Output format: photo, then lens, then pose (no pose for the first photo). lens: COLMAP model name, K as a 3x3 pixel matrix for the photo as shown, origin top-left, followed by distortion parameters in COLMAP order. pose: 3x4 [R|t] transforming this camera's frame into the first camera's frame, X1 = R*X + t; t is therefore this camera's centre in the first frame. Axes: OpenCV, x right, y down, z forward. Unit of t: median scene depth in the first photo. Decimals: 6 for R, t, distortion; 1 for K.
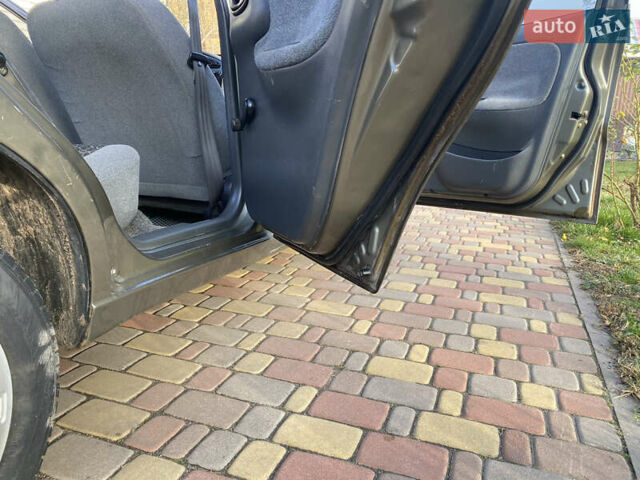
lens RADIAL K [[490.9, 0, 313.5], [0, 490.9, 238.5], [0, 0, 1]] dist [0.026890, -0.024638]
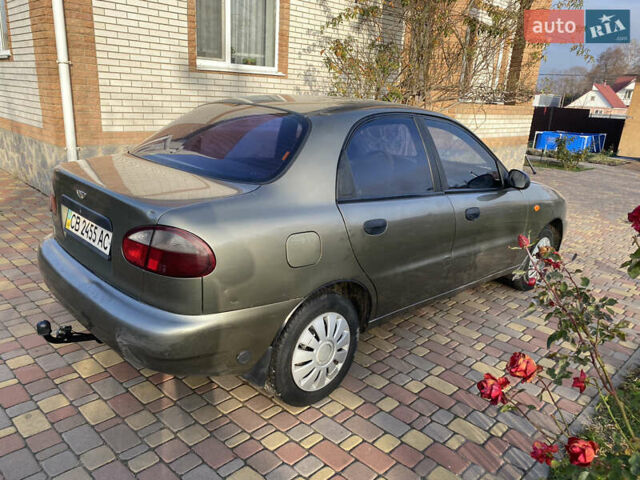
lens RADIAL K [[490.9, 0, 311.6], [0, 490.9, 241.0], [0, 0, 1]] dist [0.026890, -0.024638]
pose [[0.913602, 0.148683, -0.378450, 0.211388], [-0.130698, 0.988736, 0.072935, -0.358435], [0.385032, -0.017171, 0.922744, -1.311536]]
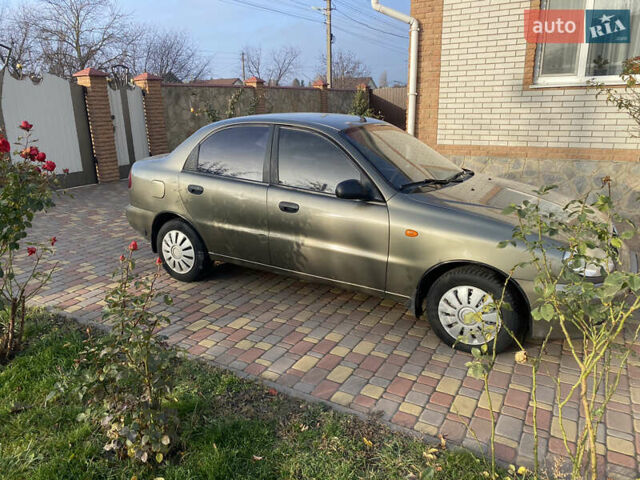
lens RADIAL K [[490.9, 0, 322.3], [0, 490.9, 239.3], [0, 0, 1]] dist [0.026890, -0.024638]
pose [[-0.146219, 0.252943, -0.956368, 2.683560], [-0.215020, 0.935519, 0.280303, -1.062369], [0.965602, 0.246624, -0.082403, 1.610587]]
